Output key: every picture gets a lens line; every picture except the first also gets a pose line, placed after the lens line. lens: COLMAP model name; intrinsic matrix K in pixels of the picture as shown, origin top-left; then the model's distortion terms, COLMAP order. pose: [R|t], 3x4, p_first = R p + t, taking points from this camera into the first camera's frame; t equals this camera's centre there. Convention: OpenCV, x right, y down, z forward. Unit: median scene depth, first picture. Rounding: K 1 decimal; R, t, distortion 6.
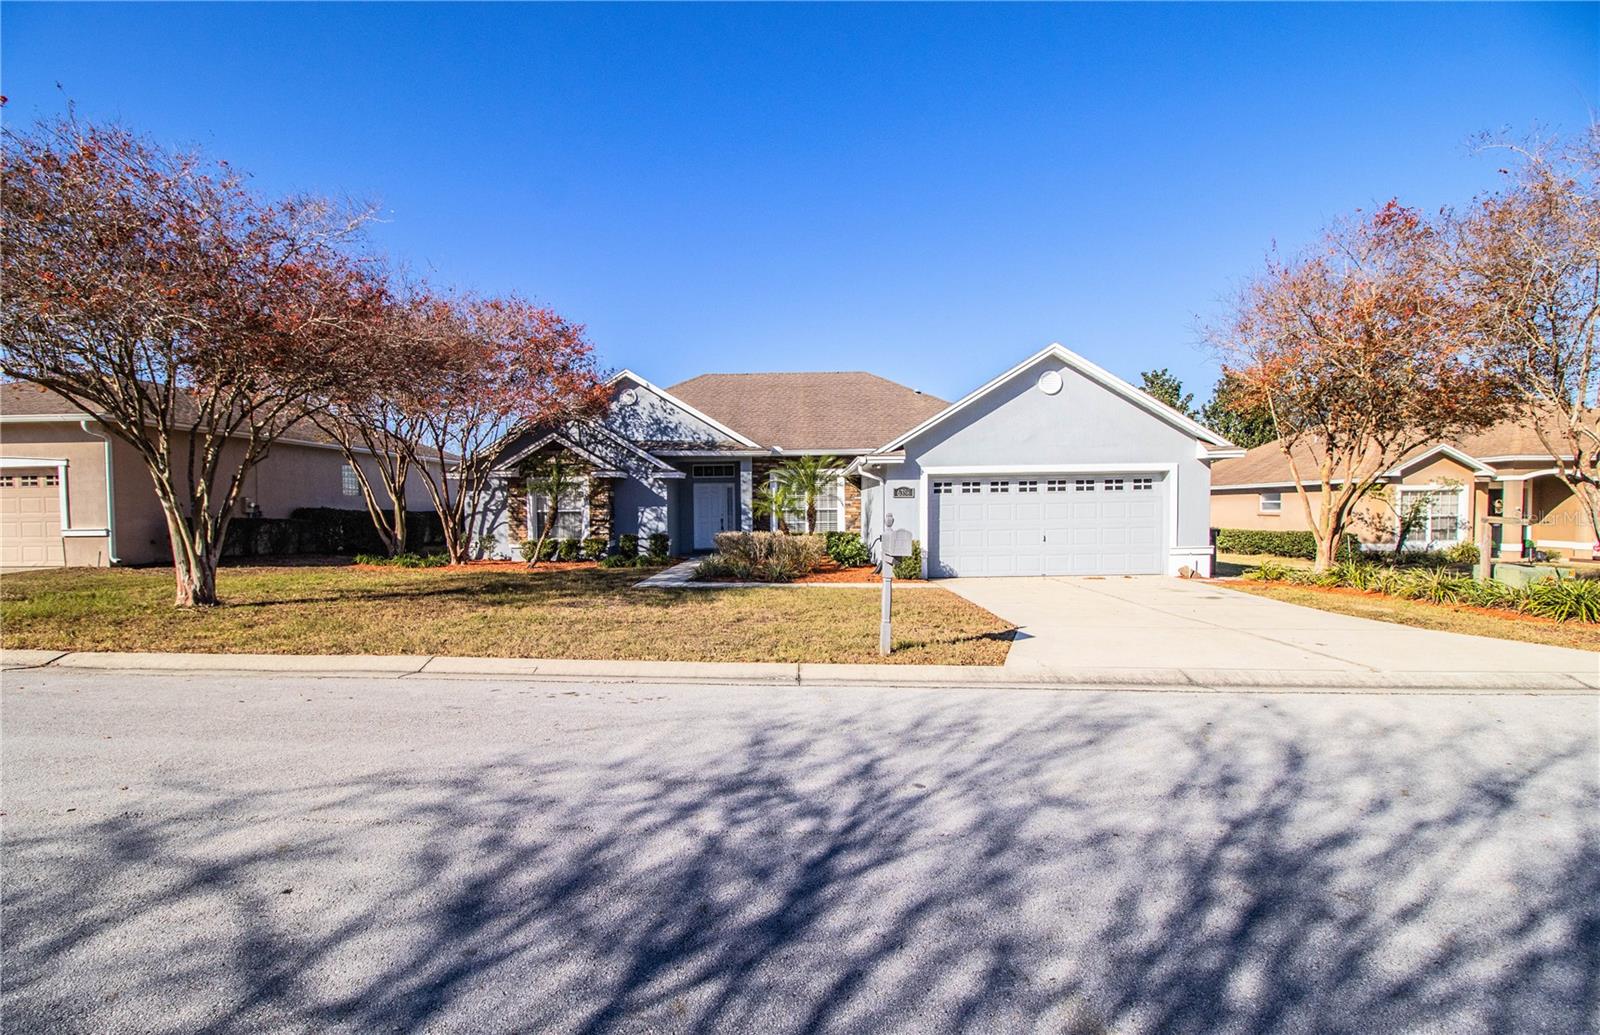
lens RADIAL K [[744.9, 0, 800.0], [0, 744.9, 517.5], [0, 0, 1]] dist [-0.000282, -0.000050]
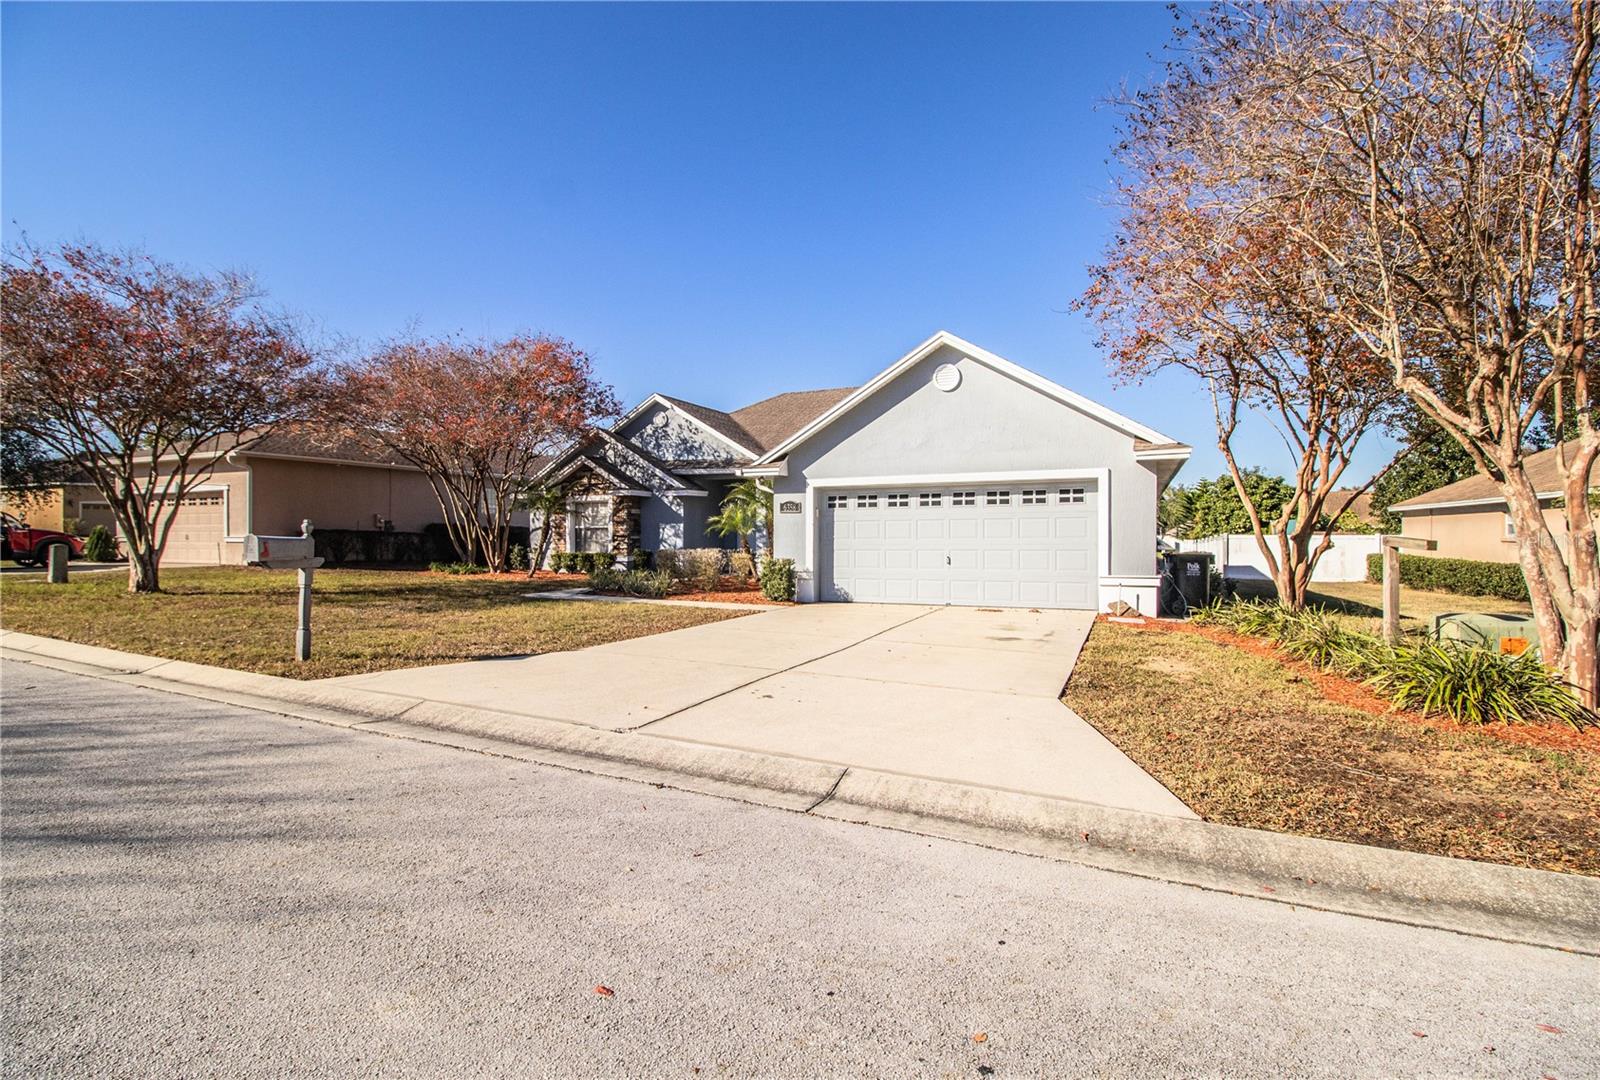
lens RADIAL K [[748.5, 0, 800.0], [0, 748.5, 513.0], [0, 0, 1]] dist [-0.000429, -0.000070]
pose [[0.921083, -0.000936, -0.389365, 0.502620], [-0.013162, 0.999351, -0.033537, 0.004620], [0.389144, 0.036015, 0.920473, 0.148967]]
